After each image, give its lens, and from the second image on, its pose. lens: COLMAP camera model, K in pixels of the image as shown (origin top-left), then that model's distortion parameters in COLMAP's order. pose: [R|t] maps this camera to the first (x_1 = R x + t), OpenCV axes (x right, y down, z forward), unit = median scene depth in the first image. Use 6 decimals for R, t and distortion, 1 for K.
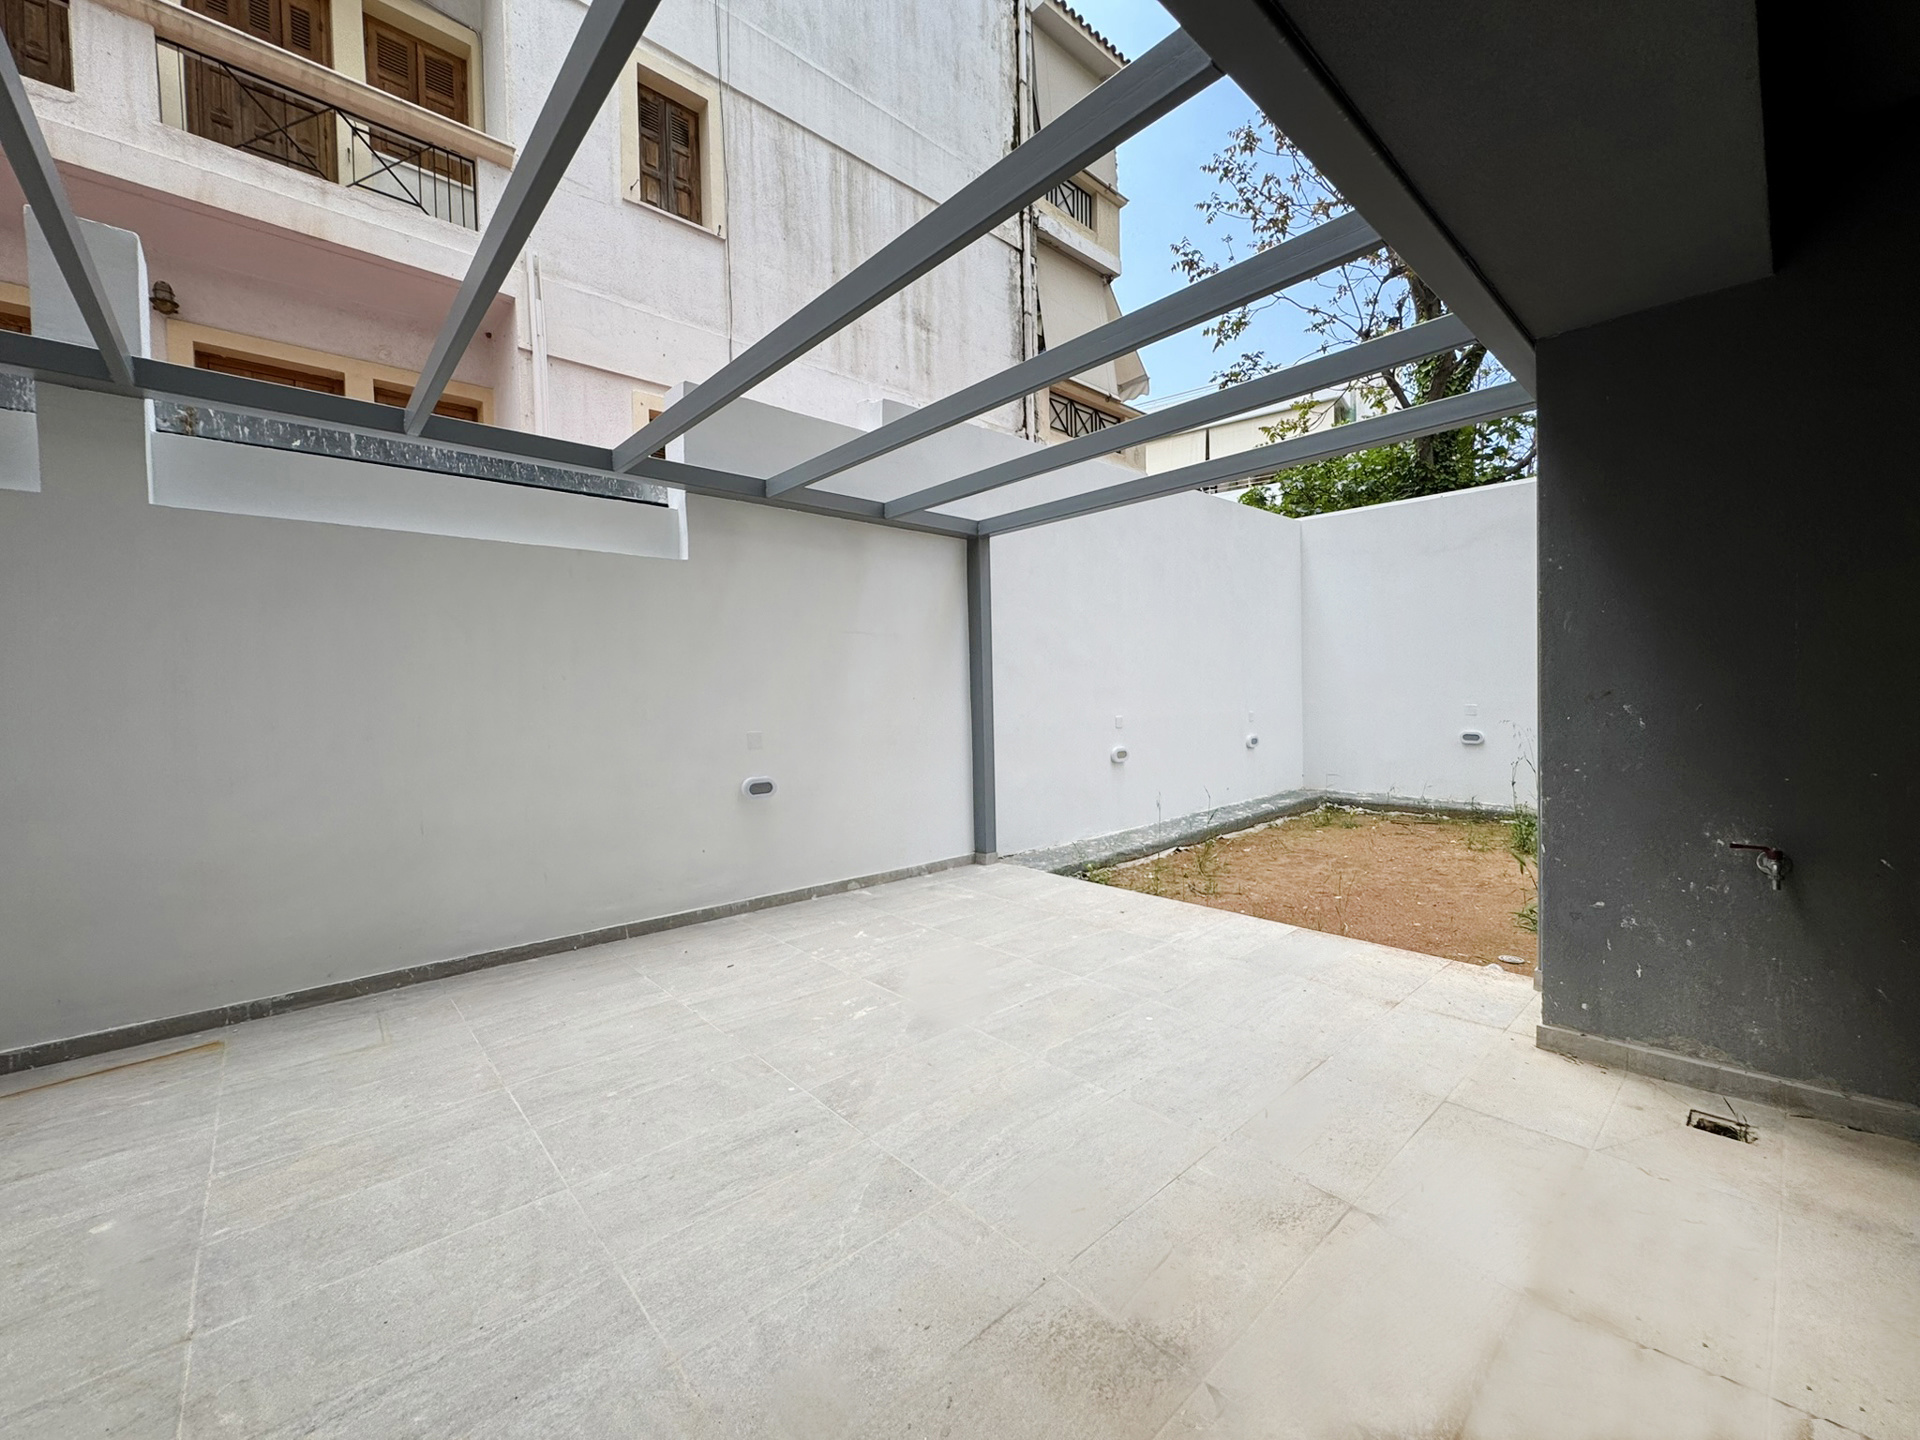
lens RADIAL K [[770.9, 0, 957.5], [0, 770.9, 720.3], [0, 0, 1]] dist [0.000360, 0.000462]
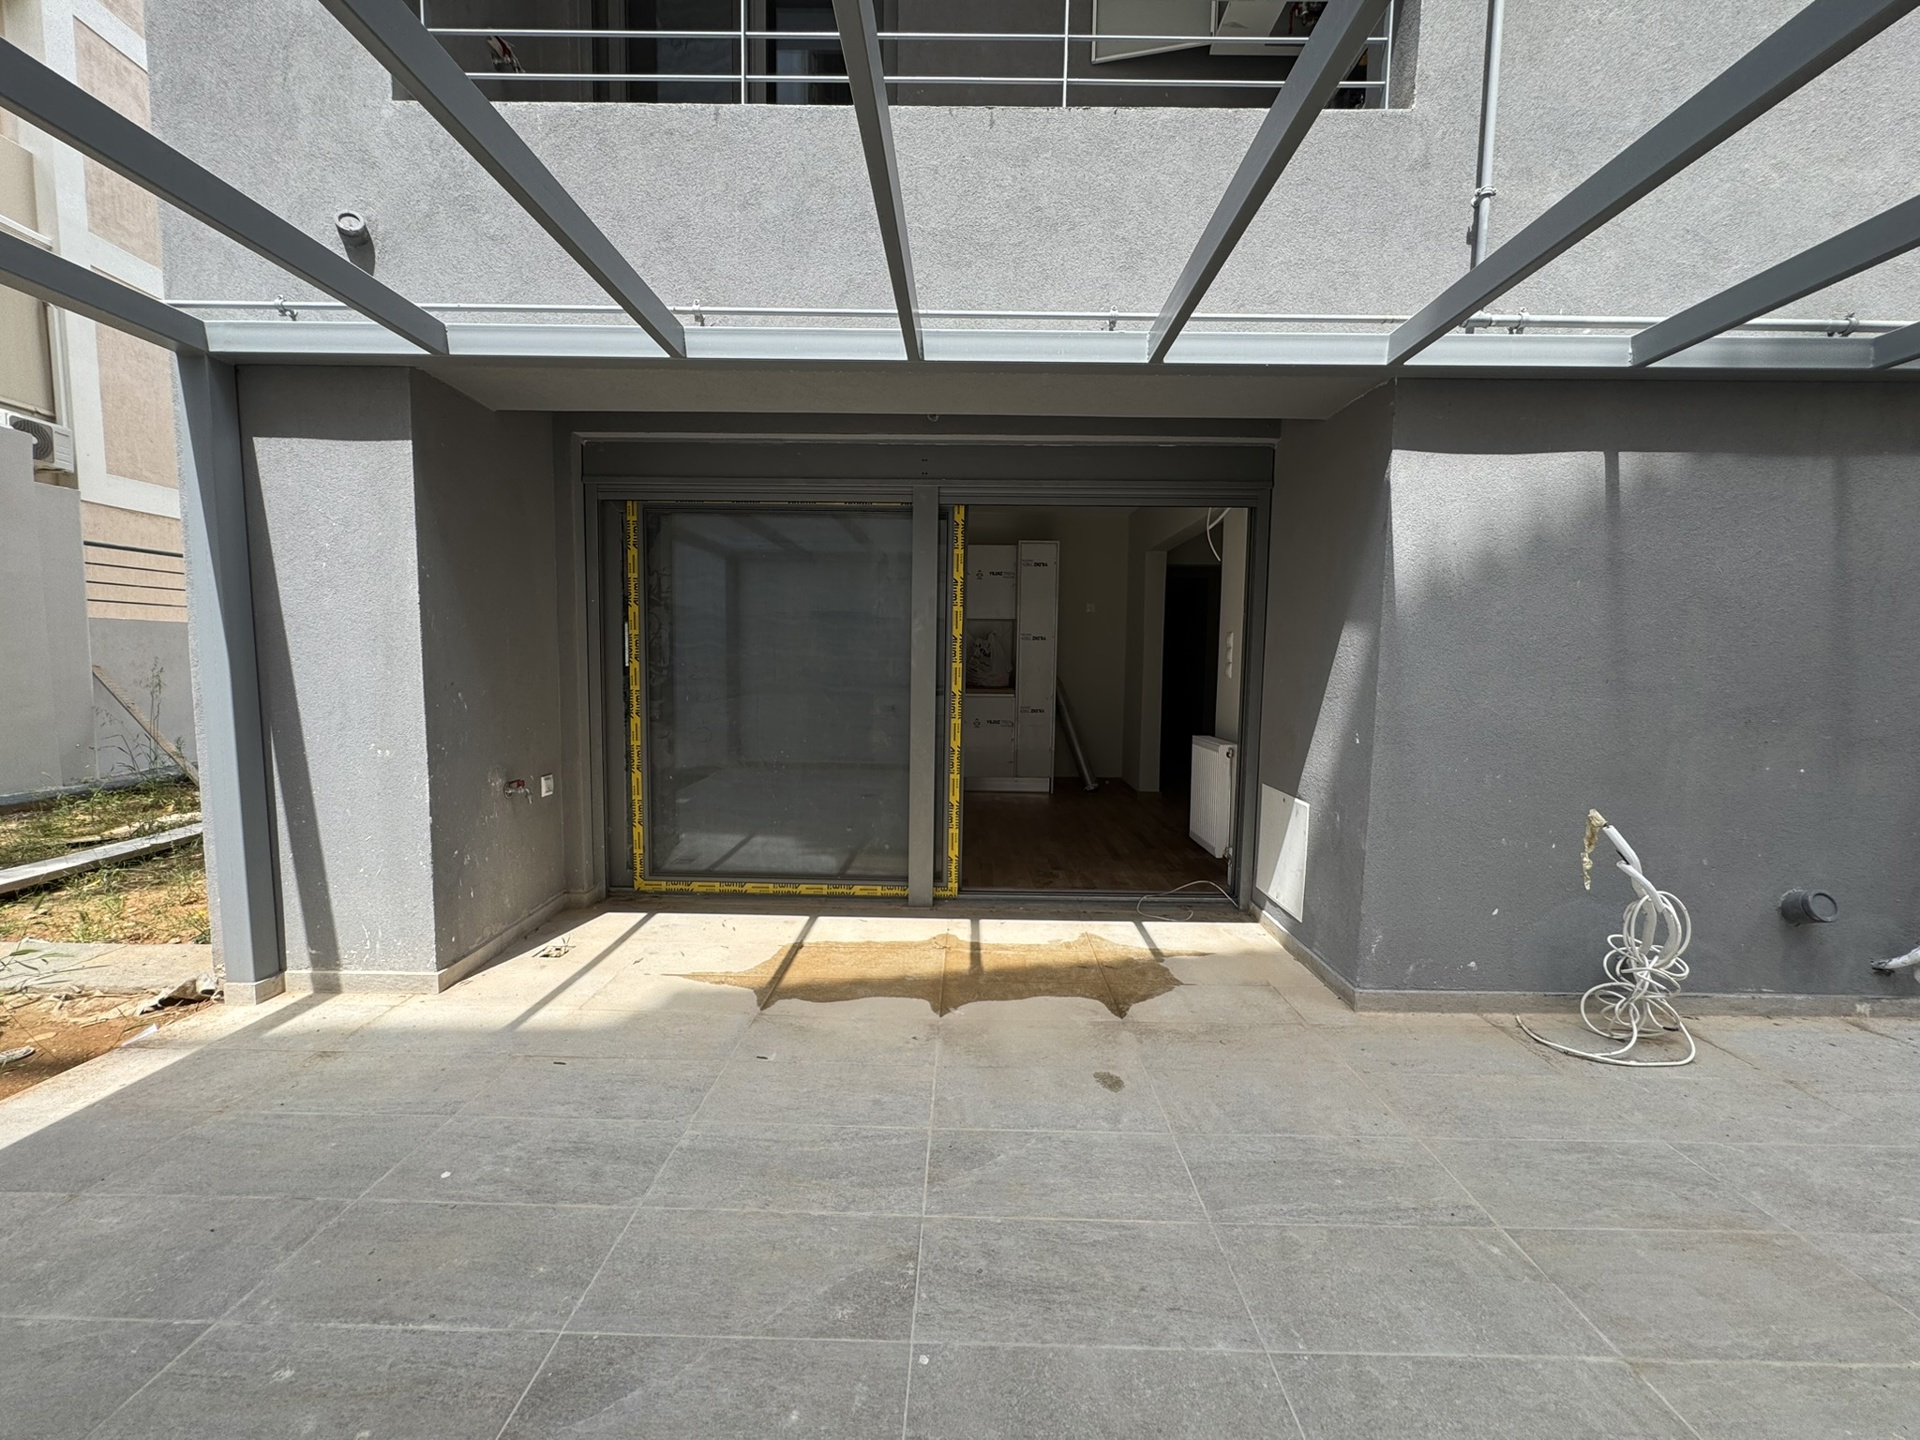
lens RADIAL K [[763.2, 0, 961.5], [0, 763.2, 723.3], [0, 0, 1]] dist [-0.003148, 0.000113]
pose [[-0.736618, -0.044036, 0.674874, -0.513162], [0.021178, 0.995887, 0.088098, -0.054335], [-0.675978, 0.079187, -0.732655, 1.148097]]
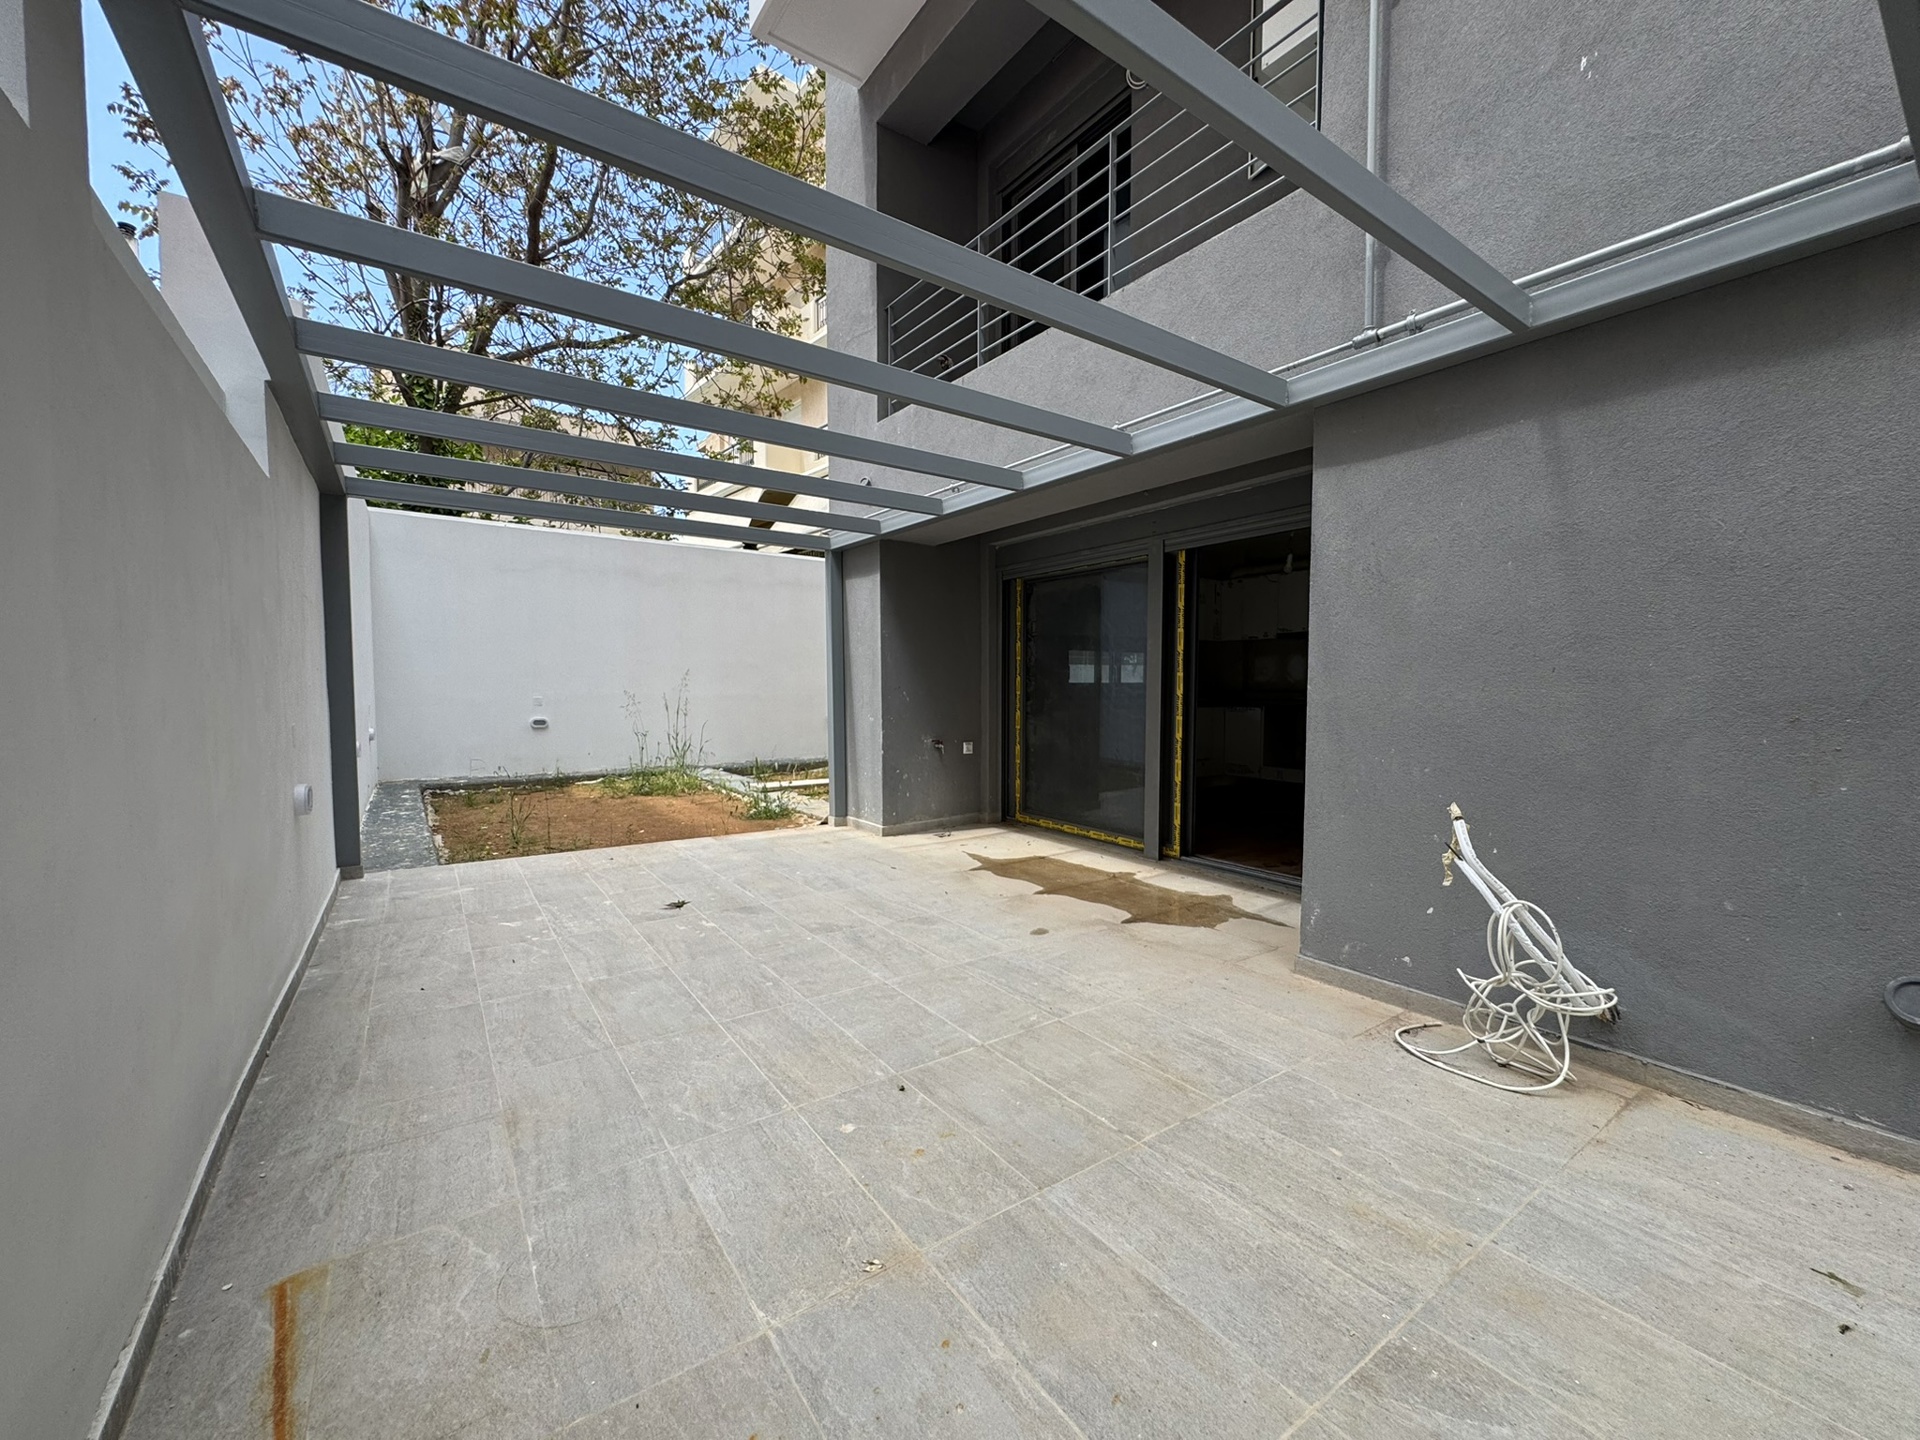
lens RADIAL K [[767.3, 0, 958.4], [0, 767.3, 720.1], [0, 0, 1]] dist [-0.001684, 0.000186]
pose [[0.113900, -0.026676, 0.993134, -1.403214], [0.025956, 0.999378, 0.023867, 0.014166], [-0.993153, 0.023059, 0.114522, 0.436847]]
